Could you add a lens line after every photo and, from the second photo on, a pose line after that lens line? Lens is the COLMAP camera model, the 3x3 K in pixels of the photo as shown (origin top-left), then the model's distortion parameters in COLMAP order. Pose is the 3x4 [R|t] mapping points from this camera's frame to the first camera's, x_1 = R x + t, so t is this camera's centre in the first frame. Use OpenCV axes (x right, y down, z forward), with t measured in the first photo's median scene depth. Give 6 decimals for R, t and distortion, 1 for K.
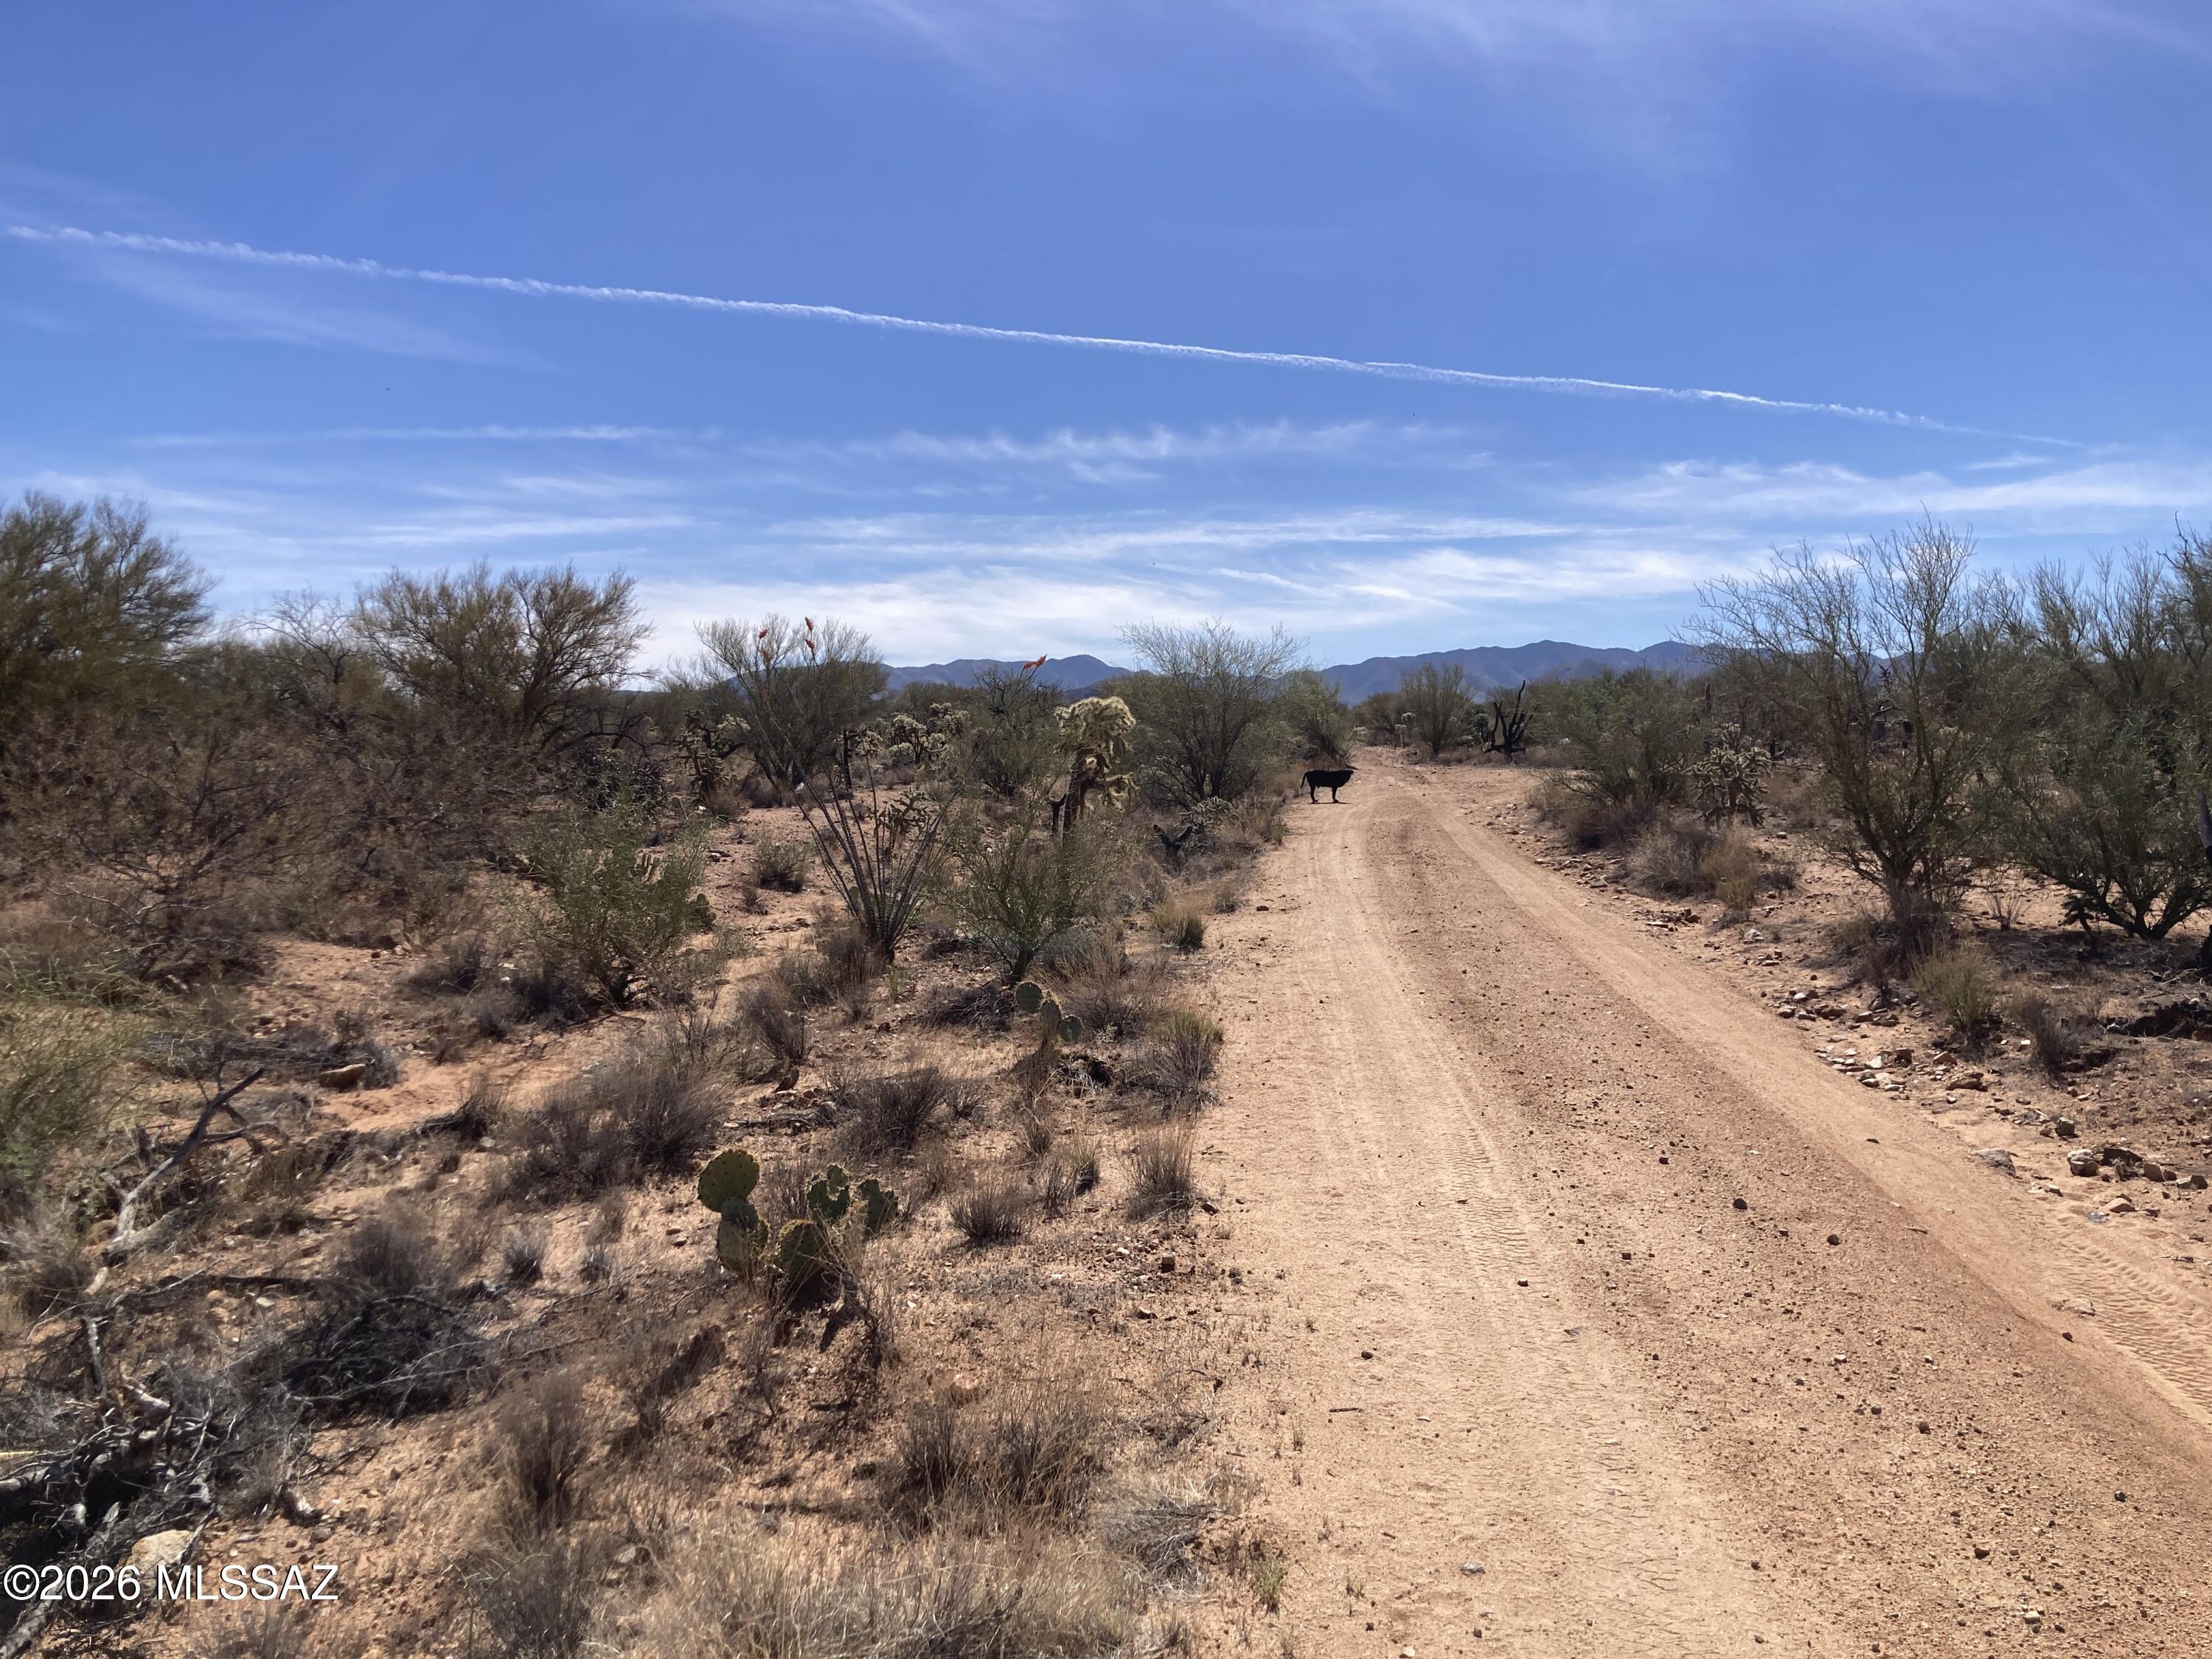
lens RADIAL K [[1786.6, 0, 1121.2], [0, 1786.6, 814.4], [0, 0, 1]] dist [0.051898, -0.068092]
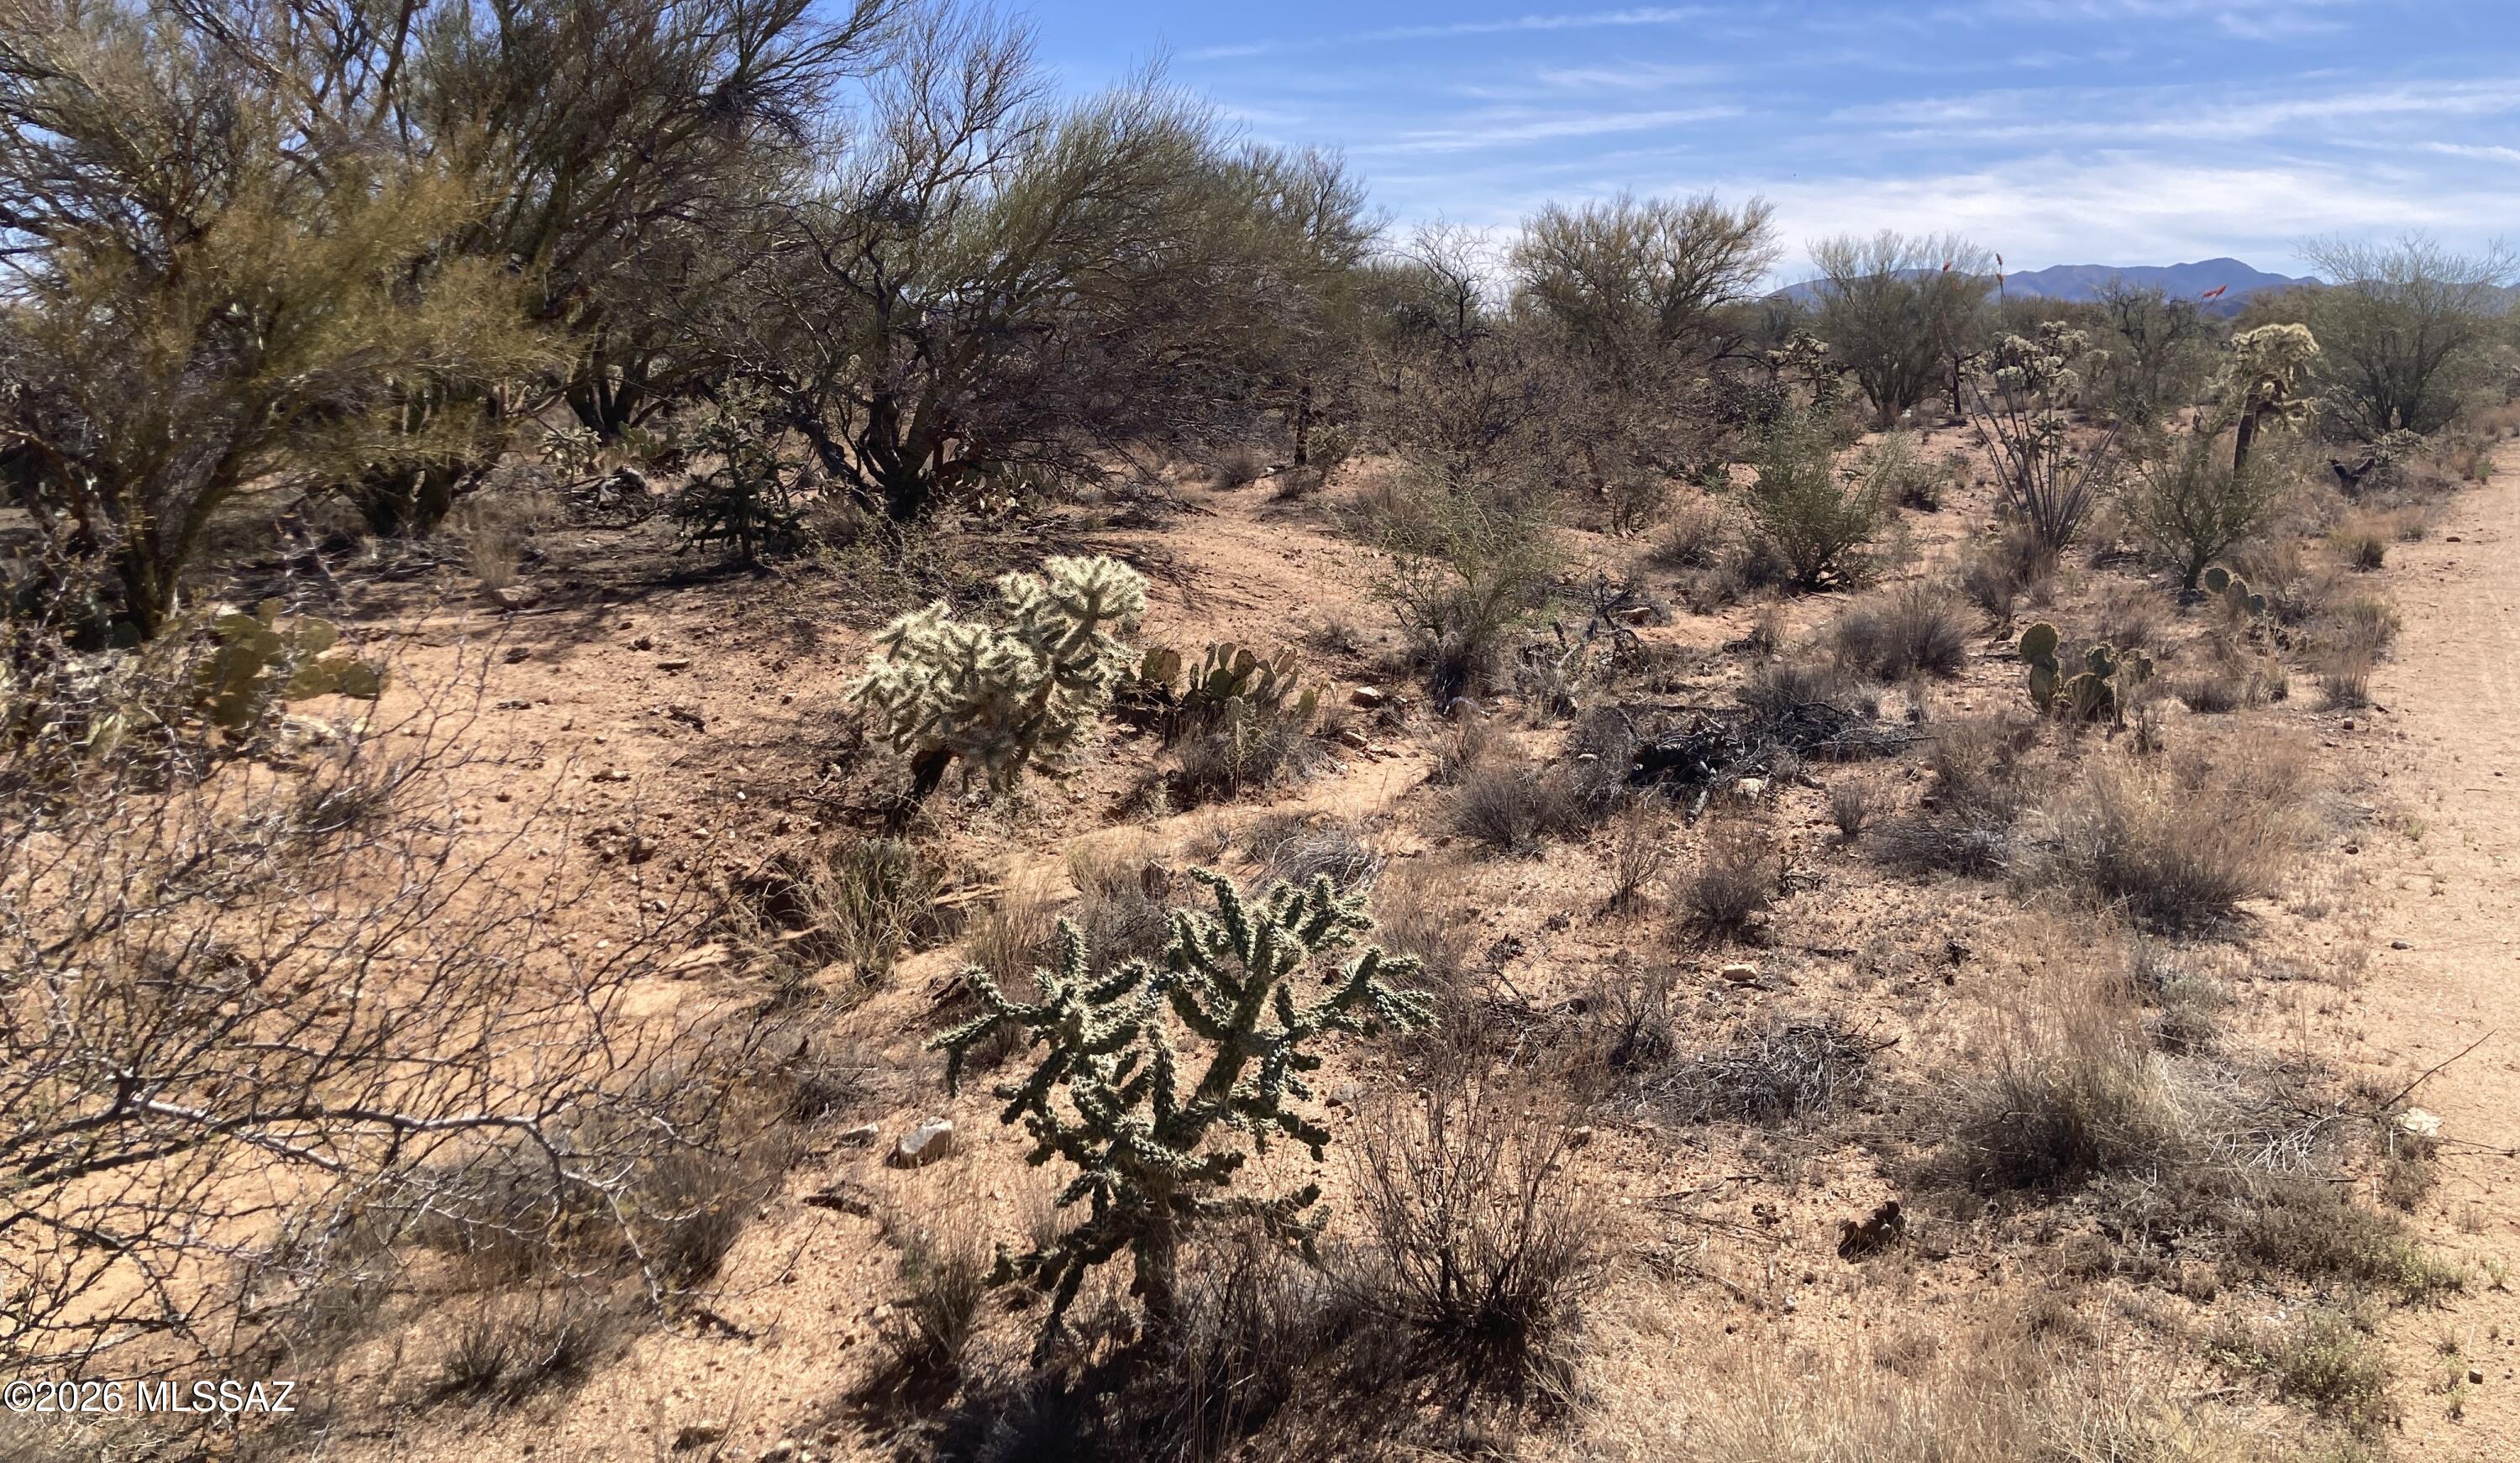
lens RADIAL K [[2137.8, 0, 1260.2], [0, 2137.8, 534.9], [0, 0, 1]] dist [0.027974, -0.001748]
pose [[0.906330, 0.044977, -0.420171, -0.011623], [-0.028364, 0.998552, 0.045706, 0.009793], [0.421618, -0.029507, 0.906293, -0.234538]]
